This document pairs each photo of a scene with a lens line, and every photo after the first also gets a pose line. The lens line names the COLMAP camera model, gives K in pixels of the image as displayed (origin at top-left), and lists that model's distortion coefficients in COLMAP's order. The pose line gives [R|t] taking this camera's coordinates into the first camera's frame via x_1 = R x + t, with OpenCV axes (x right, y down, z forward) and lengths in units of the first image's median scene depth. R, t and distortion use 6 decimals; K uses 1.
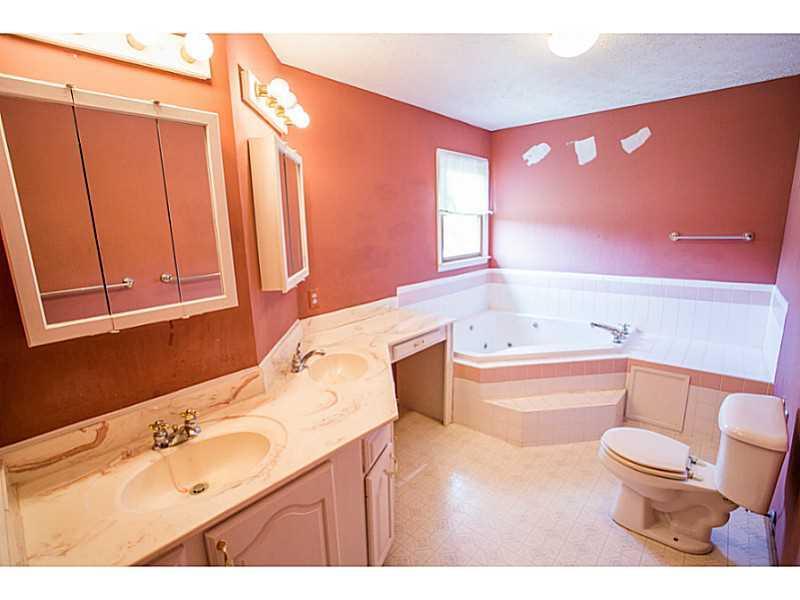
lens RADIAL K [[388.7, 0, 397.3], [0, 388.7, 301.3], [0, 0, 1]] dist [-0.046326, 0.010849]
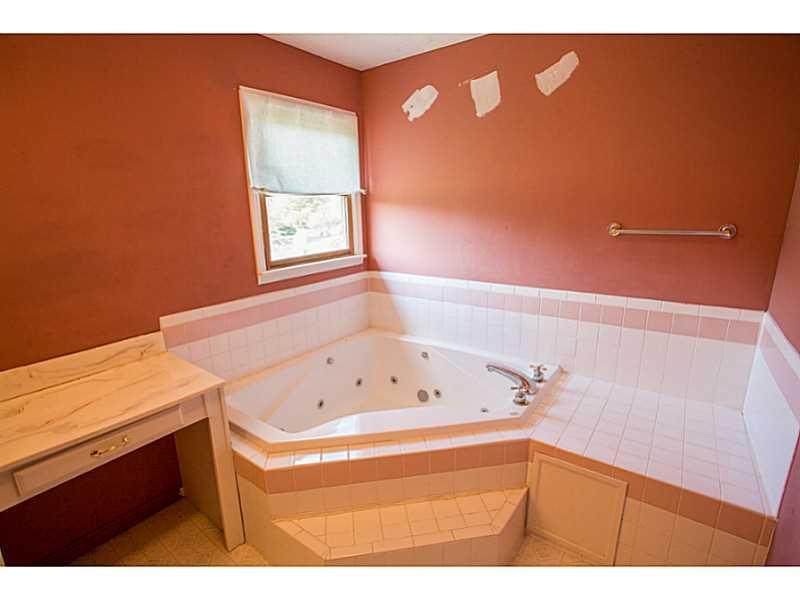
lens RADIAL K [[388.7, 0, 397.1], [0, 388.7, 298.9], [0, 0, 1]] dist [-0.046326, 0.010849]
pose [[0.997363, -0.010288, 0.071845, 0.292728], [0.007500, 0.999212, 0.038968, -0.075602], [-0.072189, -0.038327, 0.996654, 0.351696]]
